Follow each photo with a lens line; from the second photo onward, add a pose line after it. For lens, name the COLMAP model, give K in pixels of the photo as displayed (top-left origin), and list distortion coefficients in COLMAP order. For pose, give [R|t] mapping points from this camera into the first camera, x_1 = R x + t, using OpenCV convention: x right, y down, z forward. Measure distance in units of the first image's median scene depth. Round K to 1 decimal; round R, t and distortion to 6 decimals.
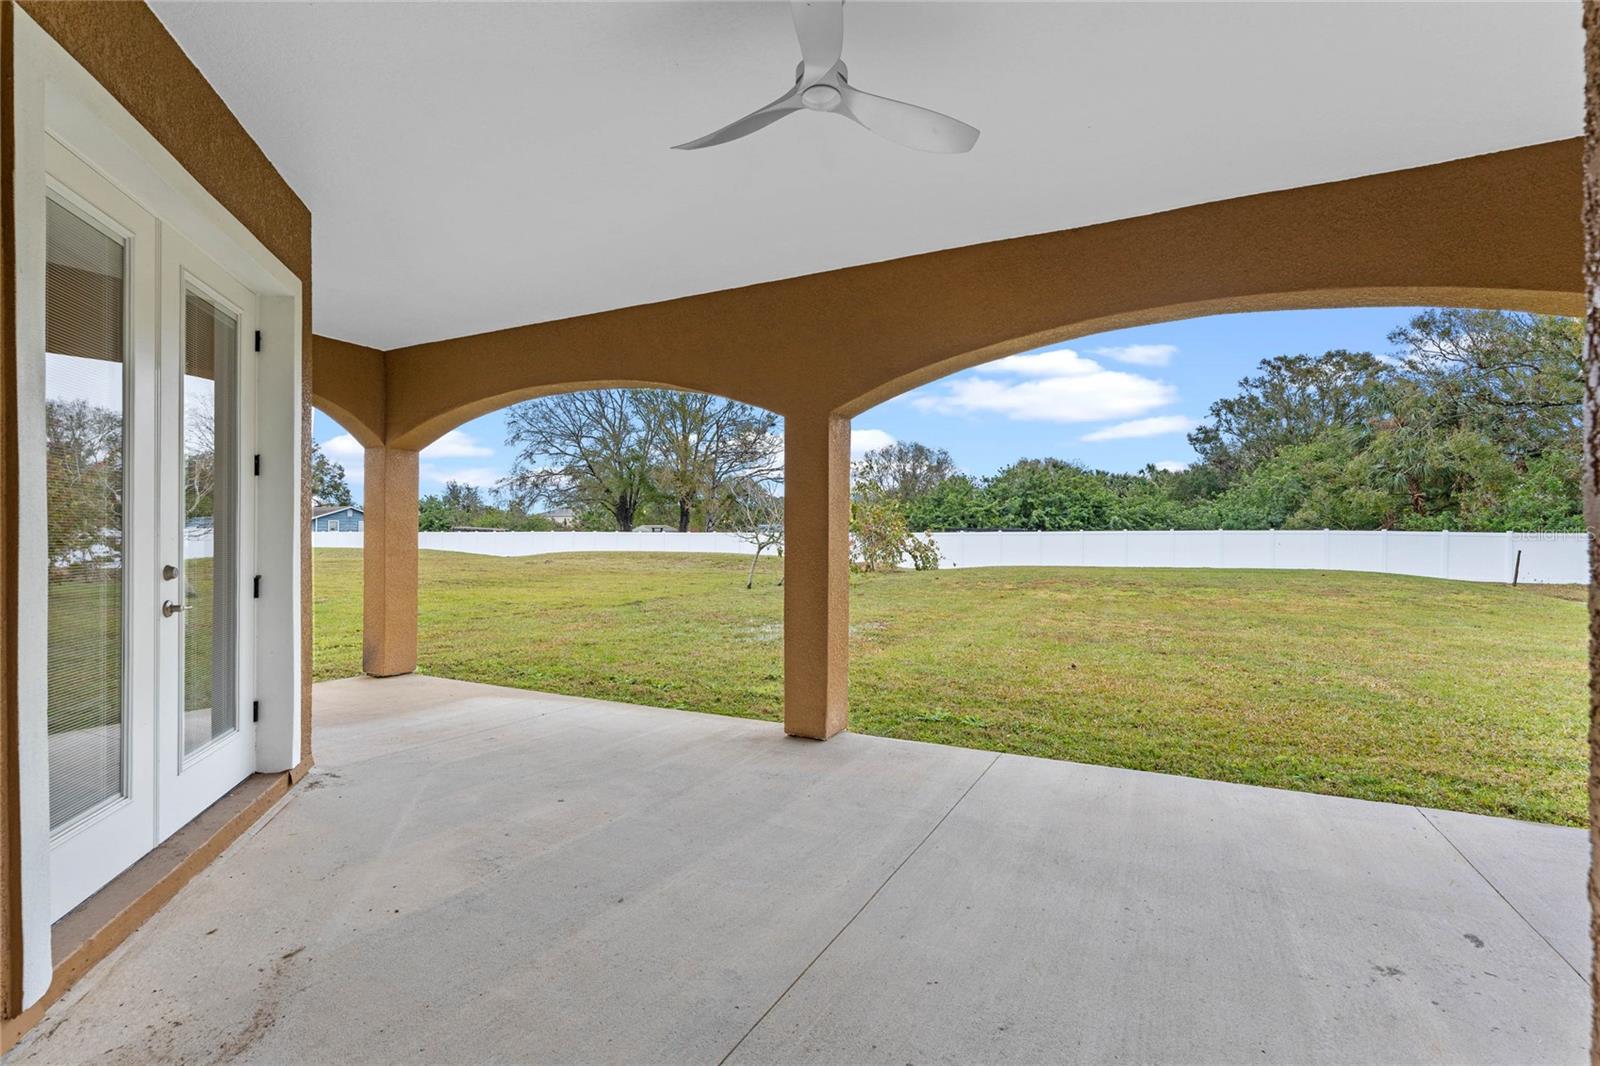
lens RADIAL K [[730.6, 0, 798.3], [0, 730.6, 544.2], [0, 0, 1]] dist [-0.000036, 0.000452]
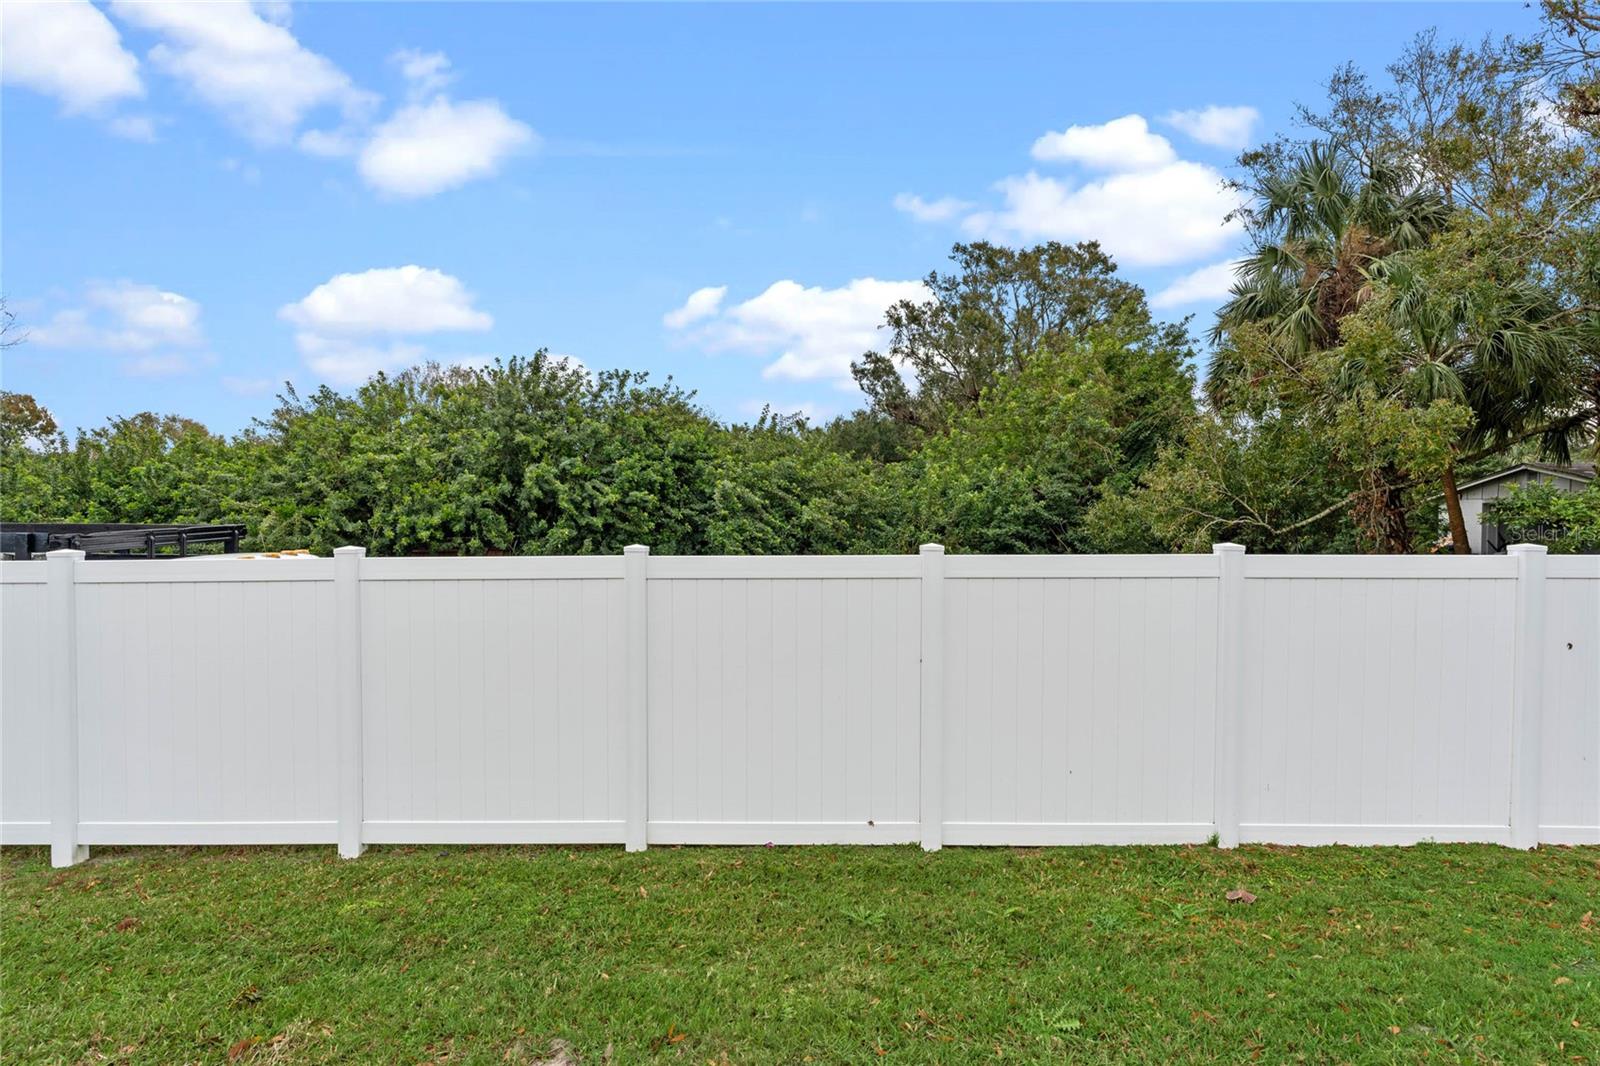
lens RADIAL K [[794.6, 0, 799.3], [0, 794.6, 529.7], [0, 0, 1]] dist [-0.004903, 0.002312]
pose [[0.902072, -0.014157, 0.431354, 0.206157], [0.011128, 0.999893, 0.009546, -0.010831], [-0.431443, -0.003811, 0.902132, 0.426795]]
